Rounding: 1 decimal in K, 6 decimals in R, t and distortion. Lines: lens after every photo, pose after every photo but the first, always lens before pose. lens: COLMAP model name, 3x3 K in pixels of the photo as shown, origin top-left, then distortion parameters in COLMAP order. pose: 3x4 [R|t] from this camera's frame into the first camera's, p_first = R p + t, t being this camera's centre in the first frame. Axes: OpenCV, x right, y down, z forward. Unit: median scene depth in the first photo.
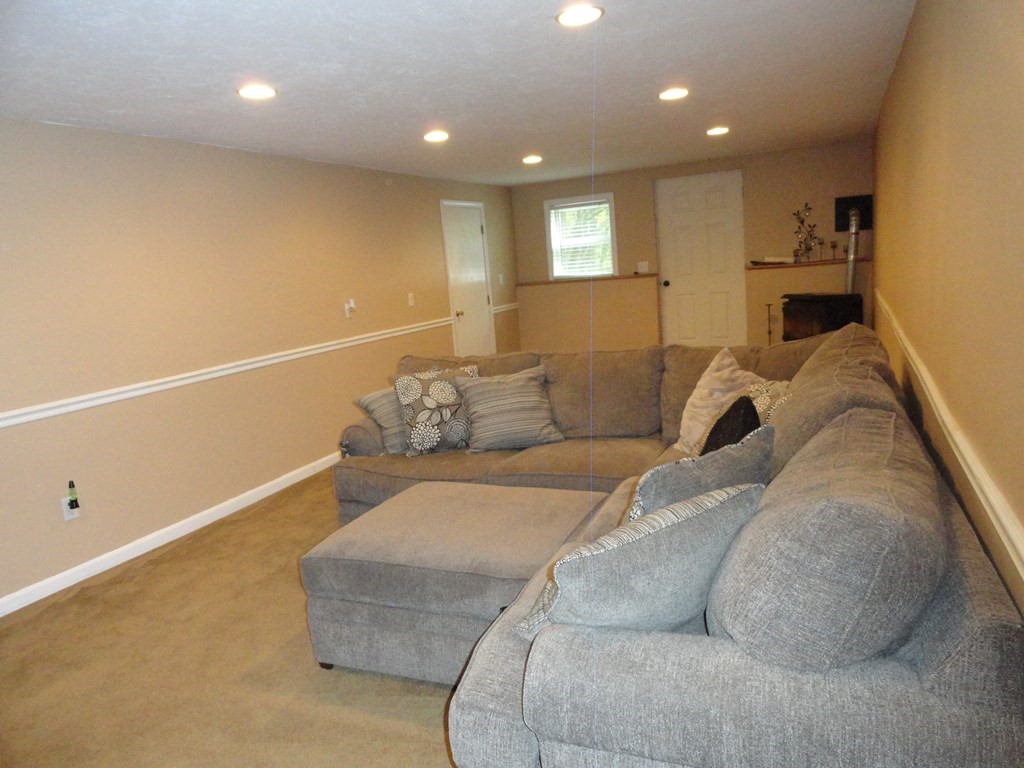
lens RADIAL K [[705.1, 0, 516.7], [0, 705.1, 386.1], [0, 0, 1]] dist [-0.002747, 0.004947]
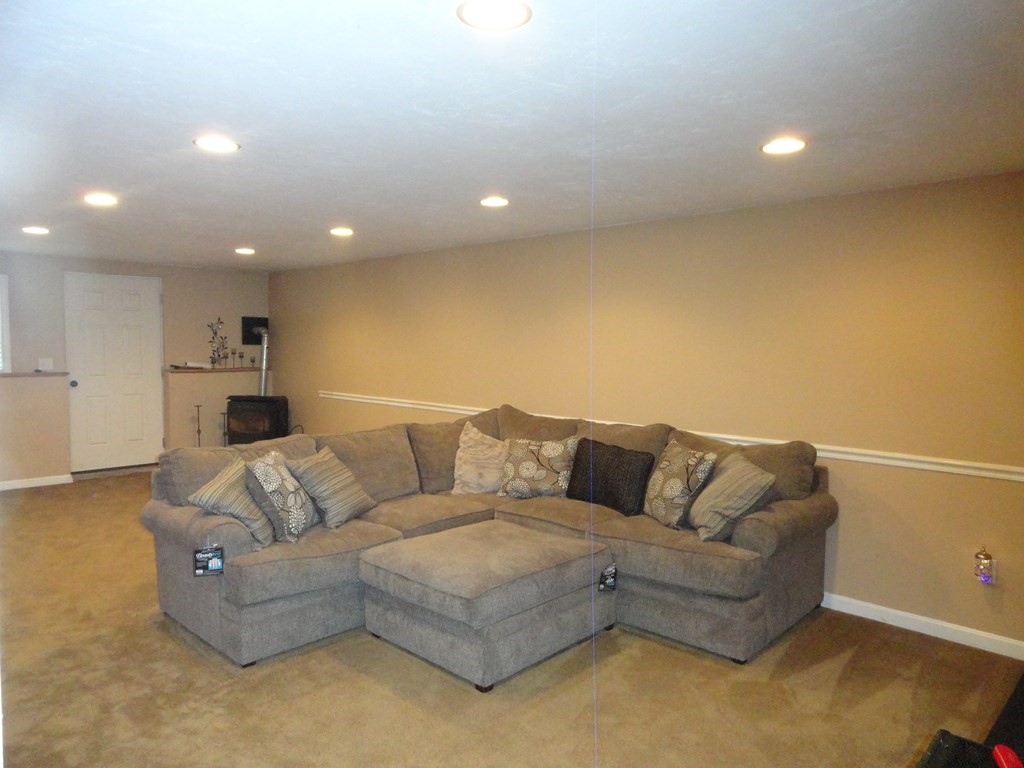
lens RADIAL K [[705.1, 0, 516.5], [0, 705.1, 381.7], [0, 0, 1]] dist [-0.002747, 0.004947]
pose [[0.350360, 0.034715, 0.935972, -0.482875], [0.126079, 0.988470, -0.083857, 0.000546], [-0.928091, 0.147386, 0.341943, 0.172186]]
